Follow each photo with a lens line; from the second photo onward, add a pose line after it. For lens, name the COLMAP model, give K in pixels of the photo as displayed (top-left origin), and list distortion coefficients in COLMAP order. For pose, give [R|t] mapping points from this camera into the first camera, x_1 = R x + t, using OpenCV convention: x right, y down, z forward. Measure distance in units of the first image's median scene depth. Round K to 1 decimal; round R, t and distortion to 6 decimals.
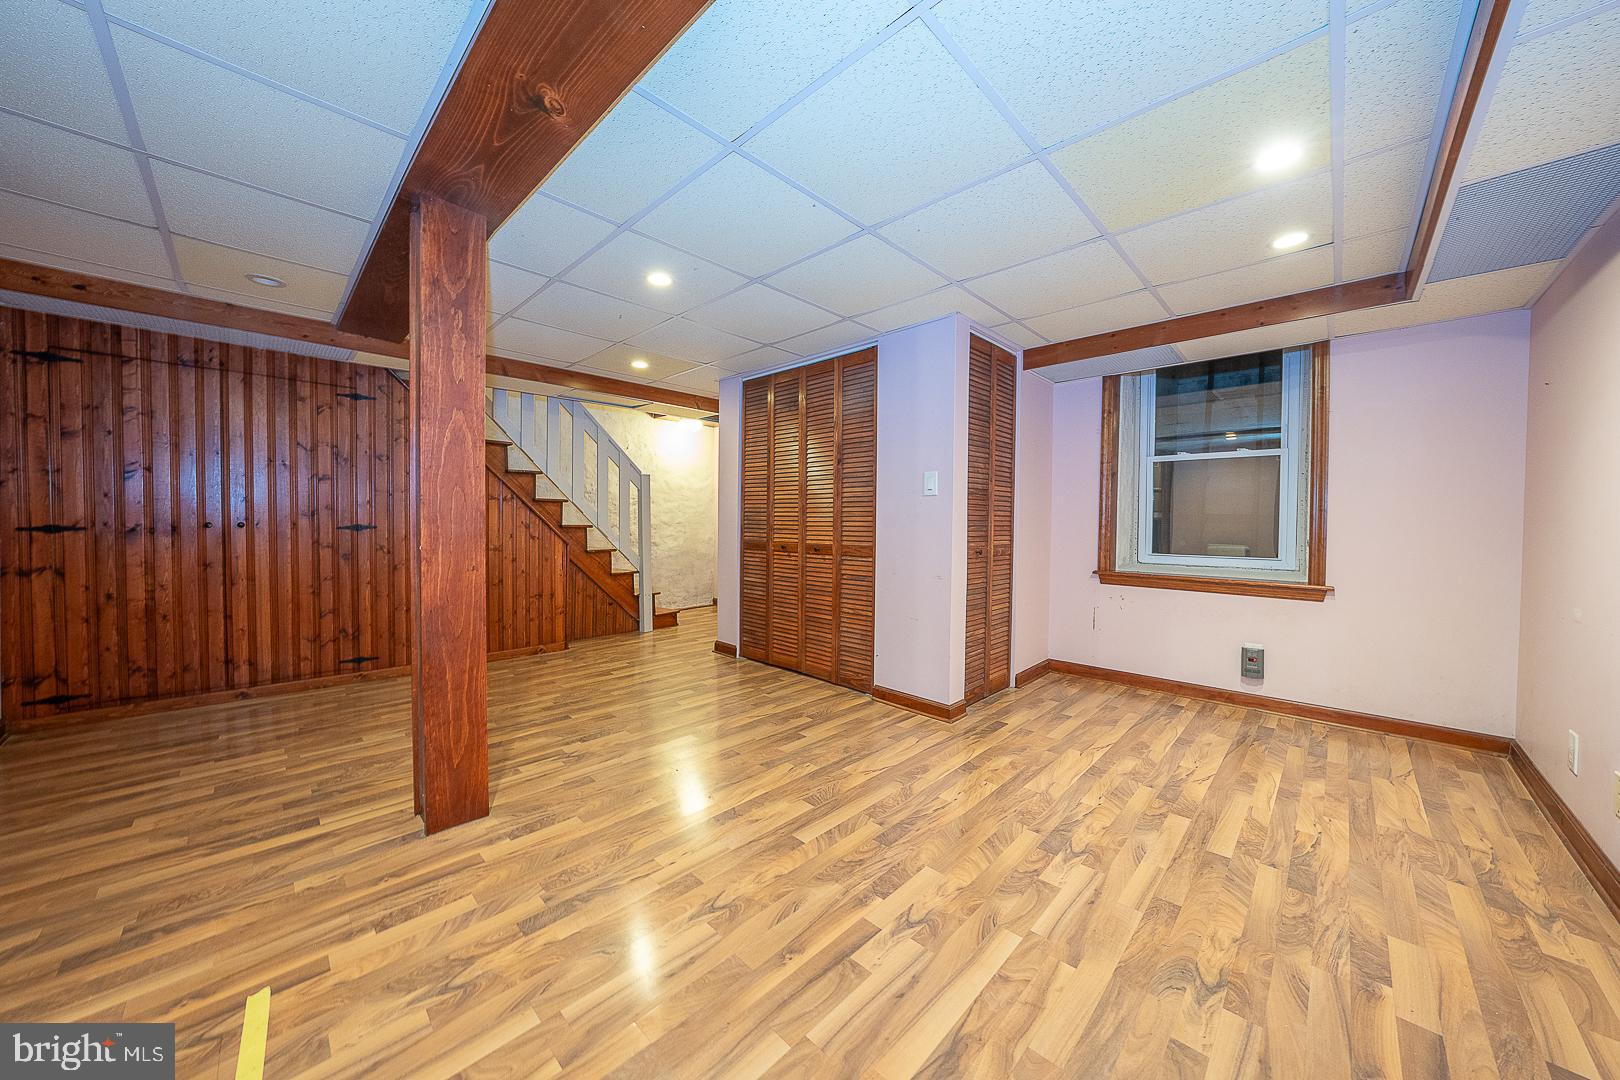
lens RADIAL K [[555.6, 0, 812.2], [0, 555.6, 533.3], [0, 0, 1]] dist [-0.000271, 0.000068]
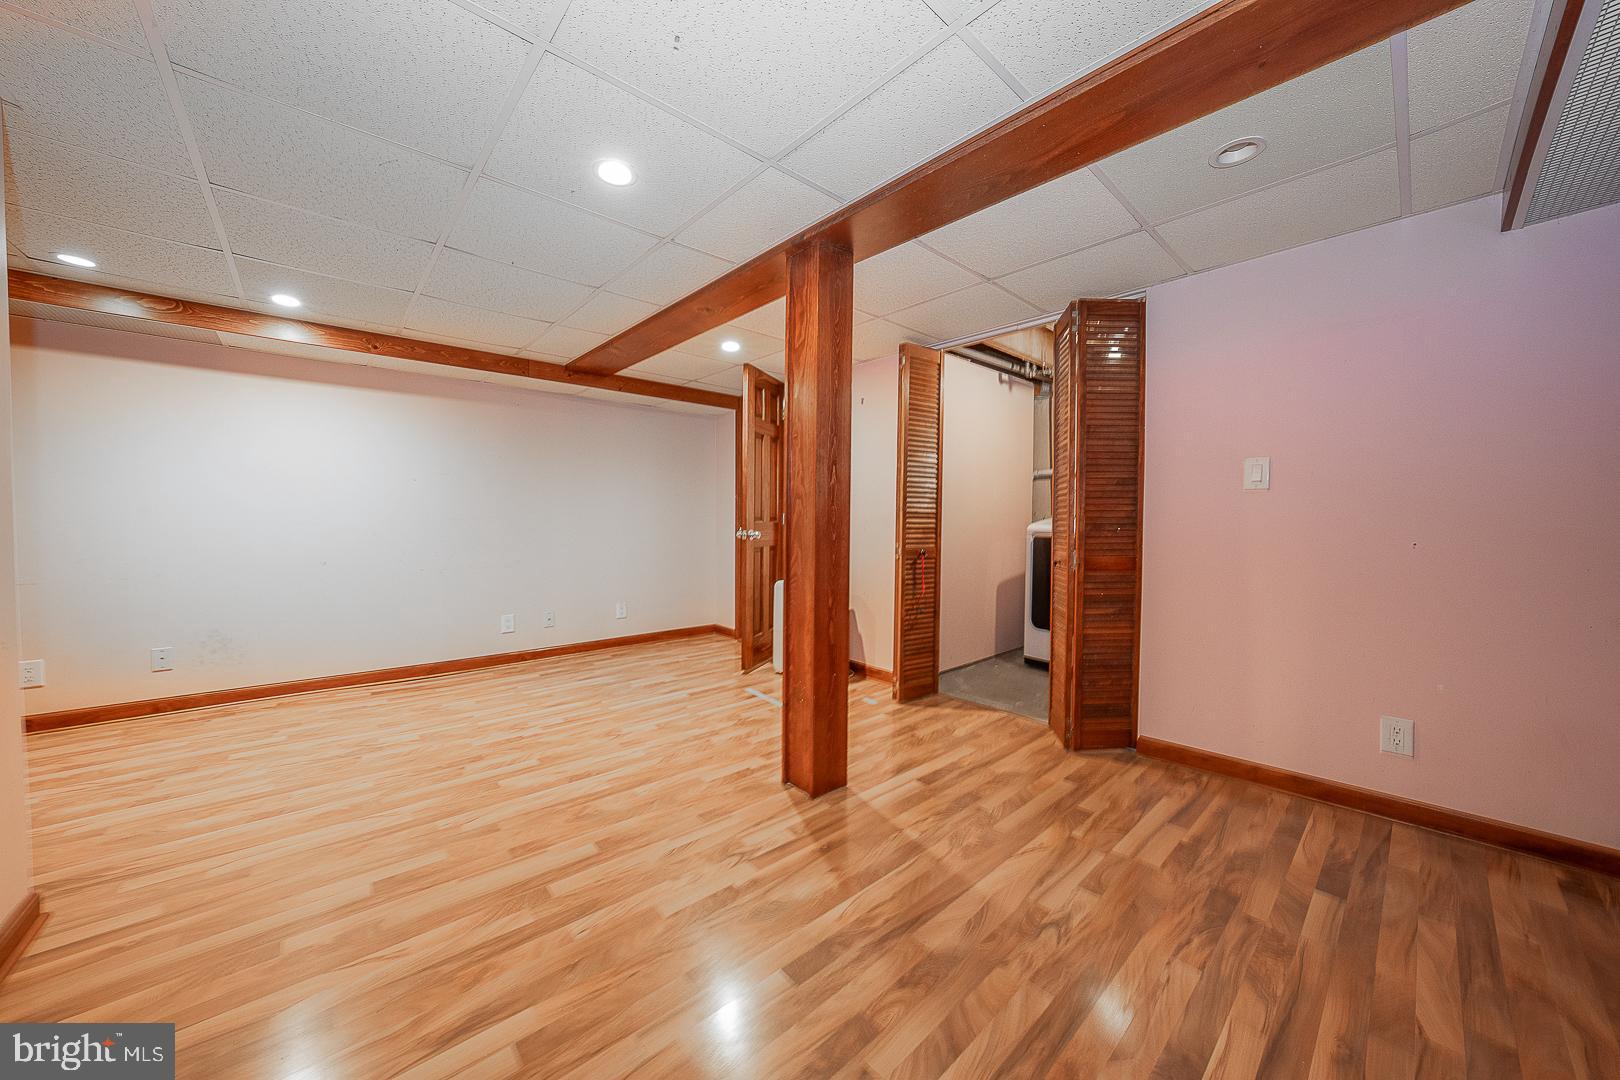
lens RADIAL K [[555.6, 0, 812.2], [0, 555.6, 533.3], [0, 0, 1]] dist [-0.000271, 0.000068]
pose [[-0.997688, -0.010763, 0.067103, -0.742097], [-0.007215, 0.998574, 0.052896, -0.070496], [-0.067577, 0.052289, -0.996343, 2.186835]]
